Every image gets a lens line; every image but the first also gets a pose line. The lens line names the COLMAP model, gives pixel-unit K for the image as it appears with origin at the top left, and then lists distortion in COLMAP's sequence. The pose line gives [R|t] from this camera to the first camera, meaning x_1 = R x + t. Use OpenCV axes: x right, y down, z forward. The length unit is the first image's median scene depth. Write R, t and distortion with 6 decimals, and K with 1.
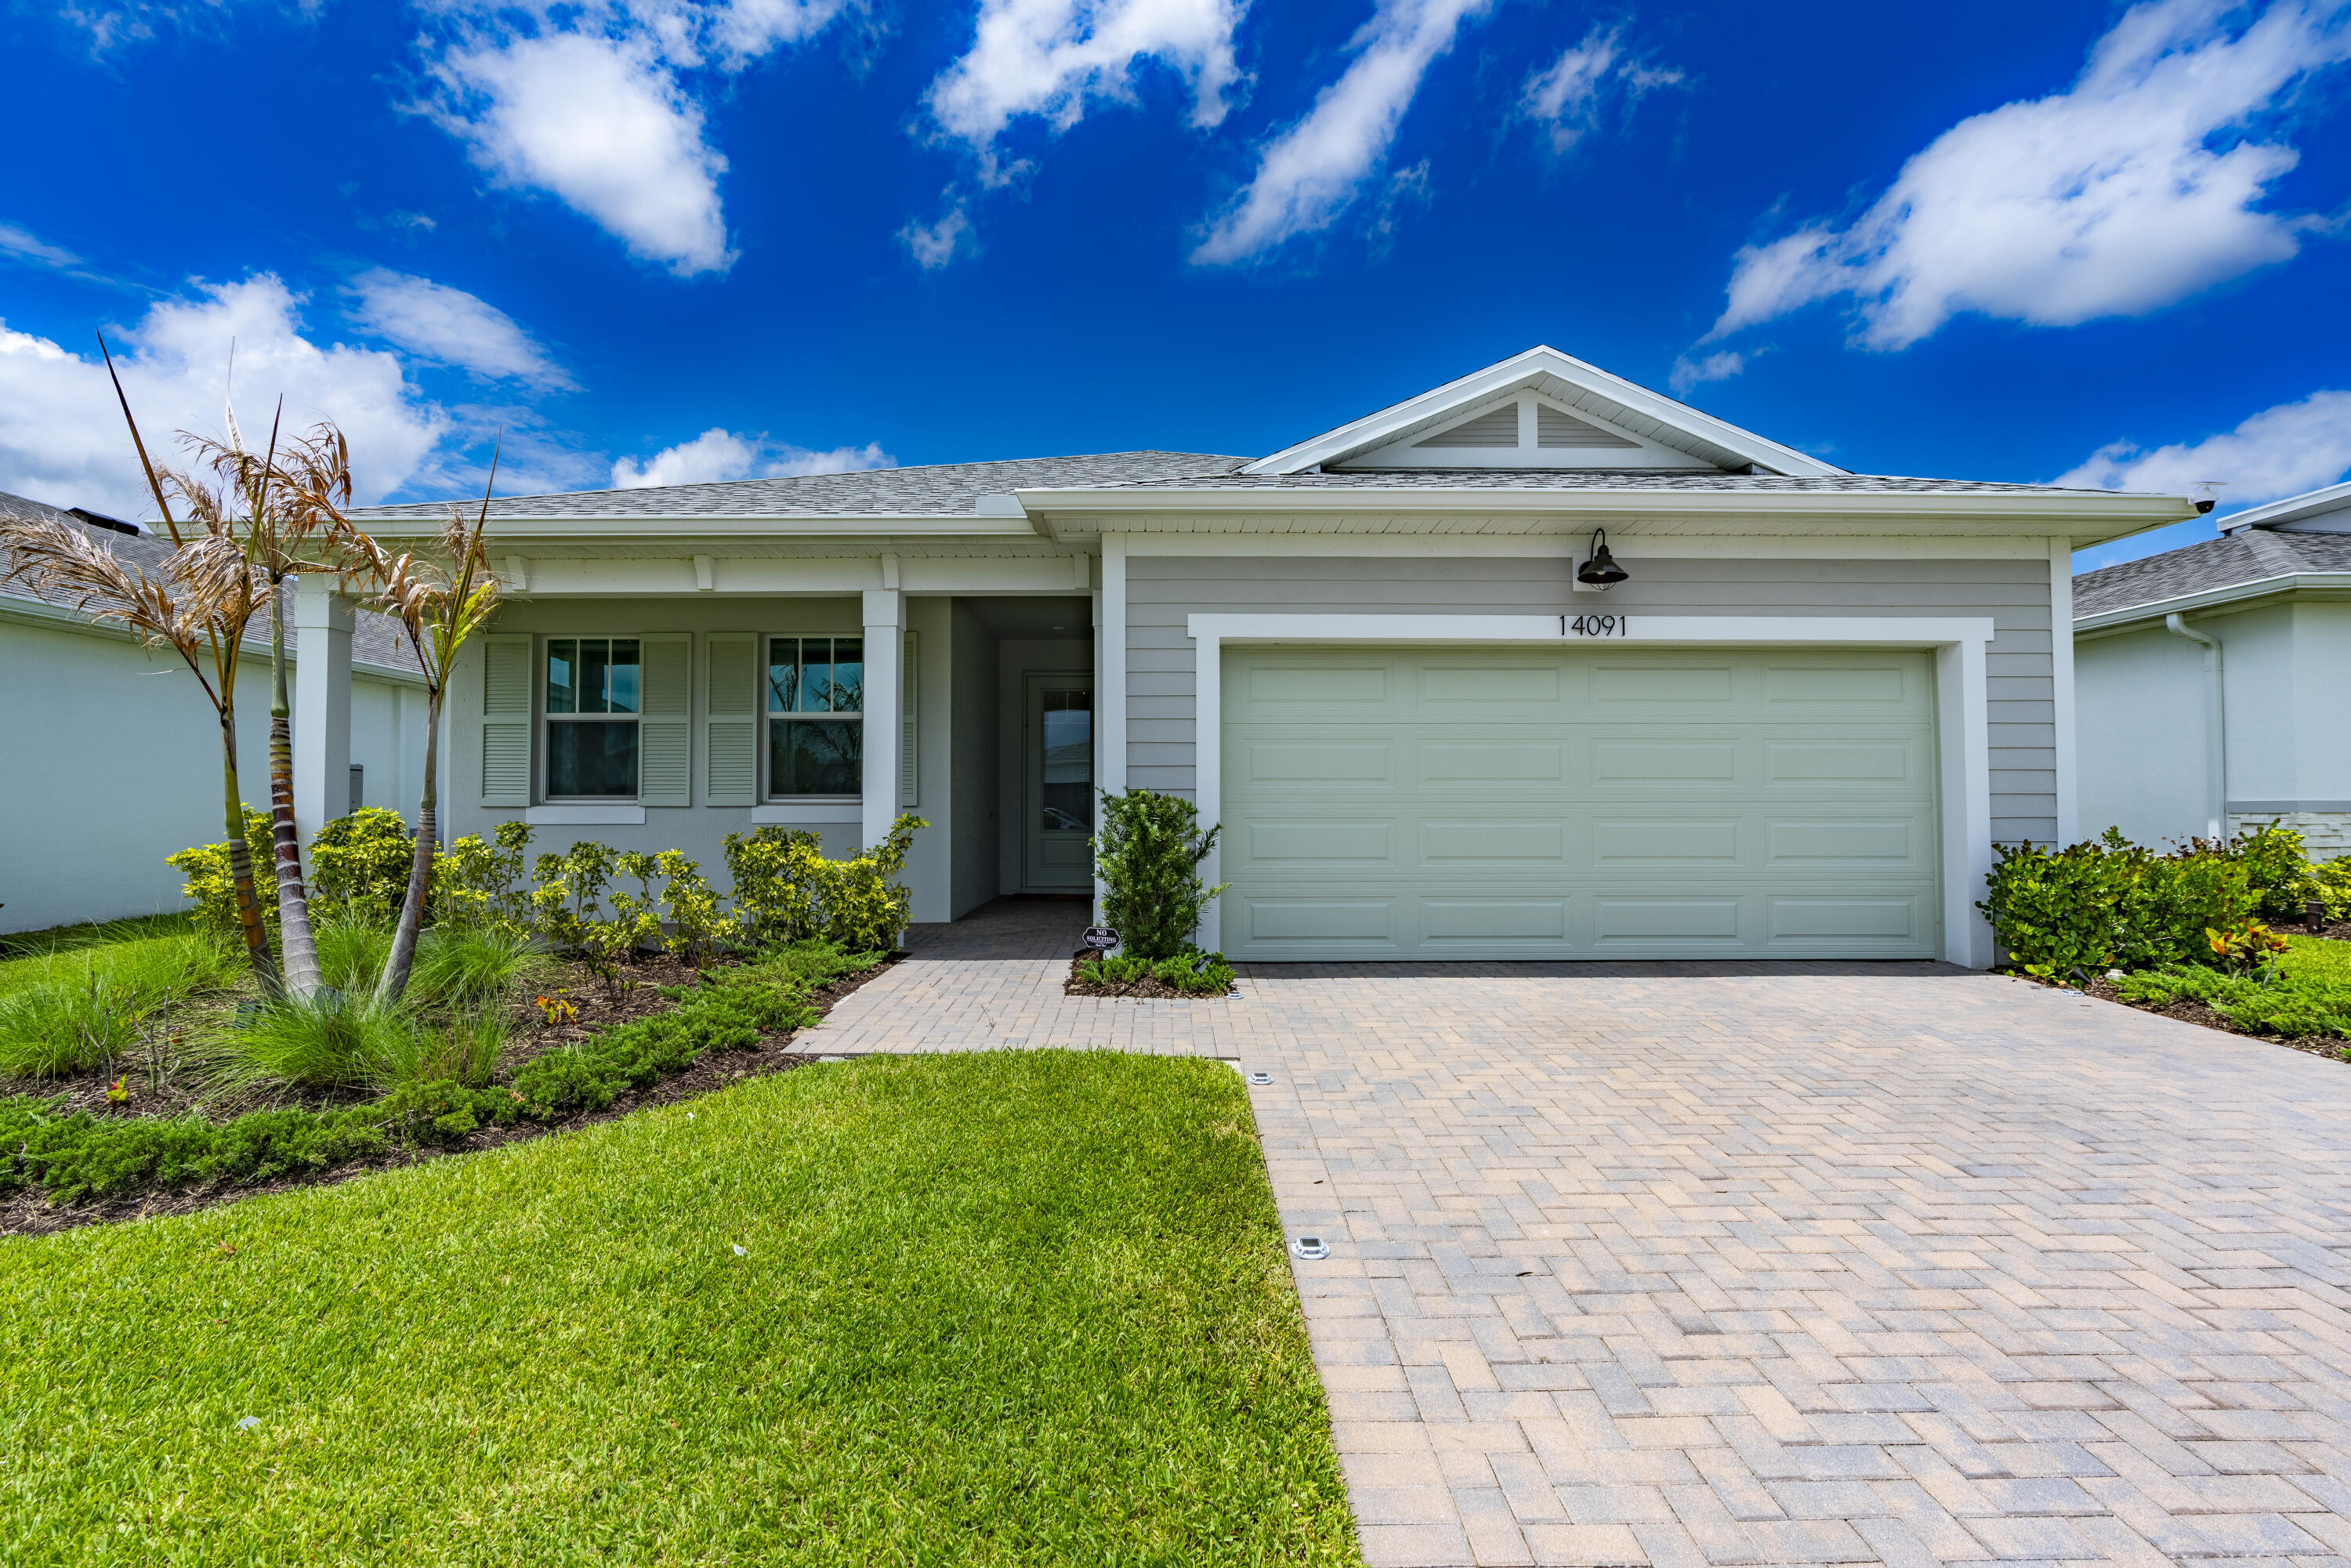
lens RADIAL K [[1034.9, 0, 1174.5], [0, 1034.9, 782.8], [0, 0, 1]] dist [-0.008057, 0.002299]
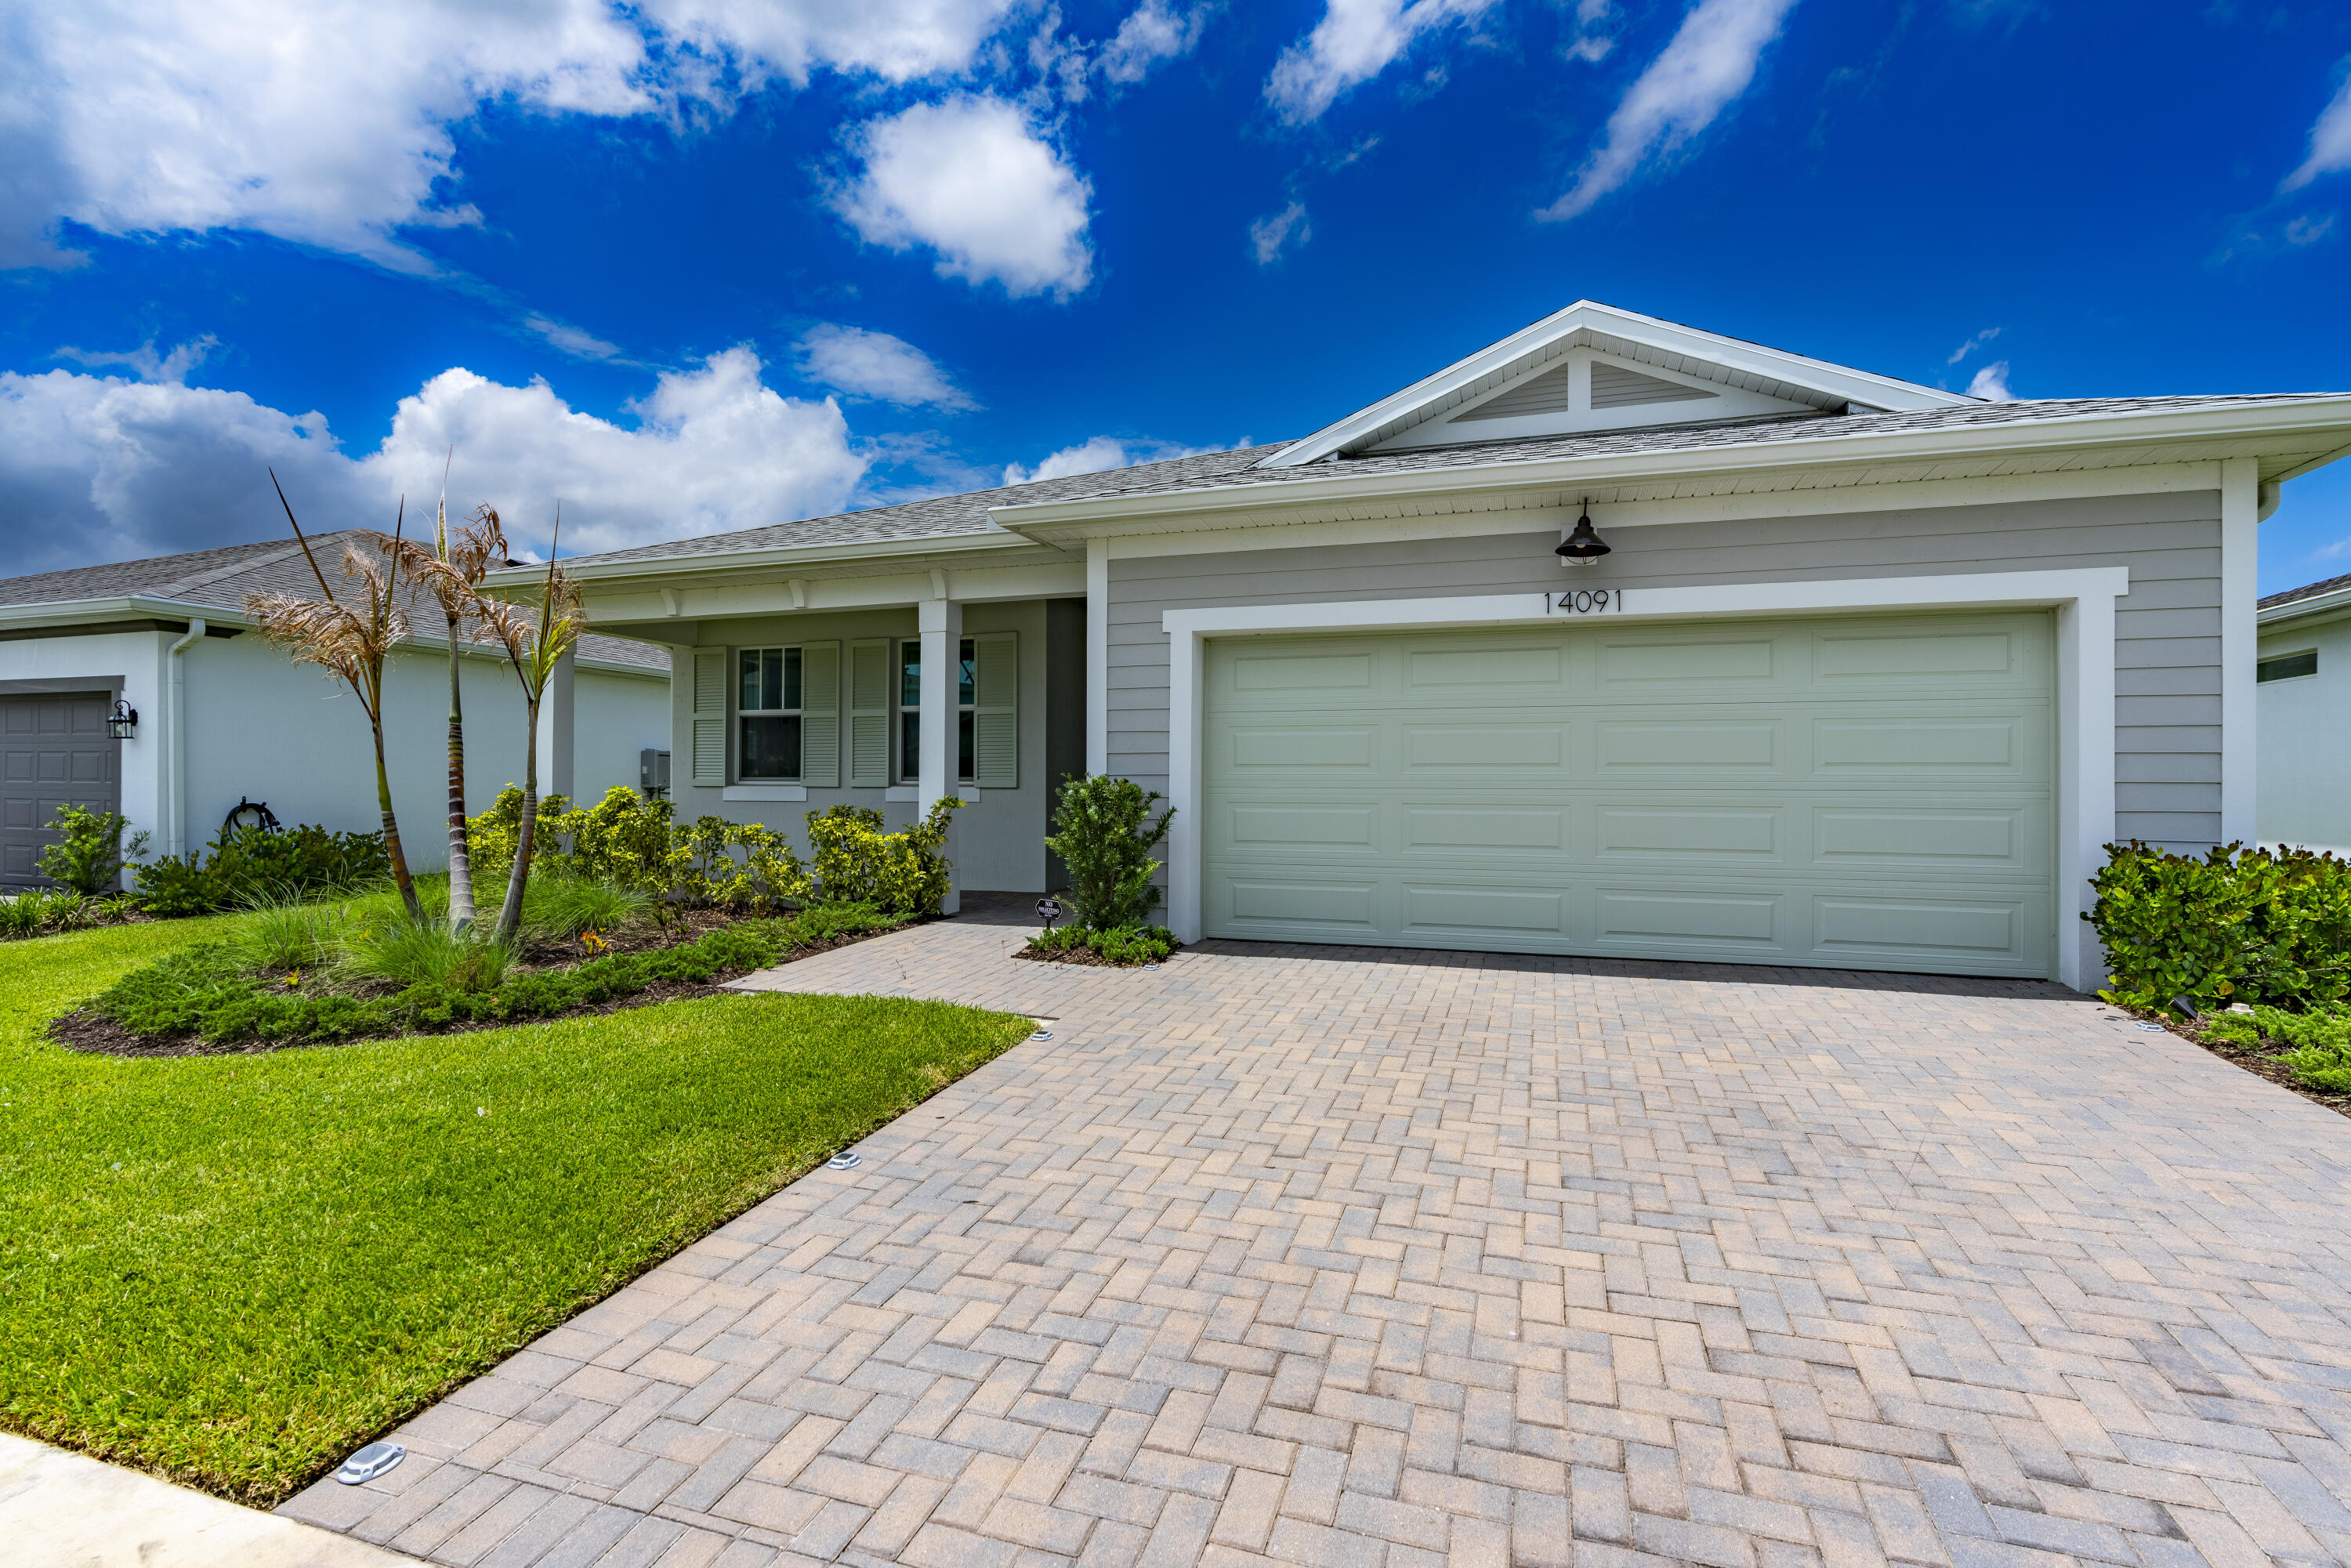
lens RADIAL K [[1034.9, 0, 1195.0], [0, 1034.9, 782.4], [0, 0, 1]] dist [-0.008057, 0.002299]
pose [[0.951250, 0.005076, -0.308379, 0.375841], [0.001174, 0.999798, 0.020076, -0.007524], [0.308419, -0.019460, 0.951052, -0.007274]]
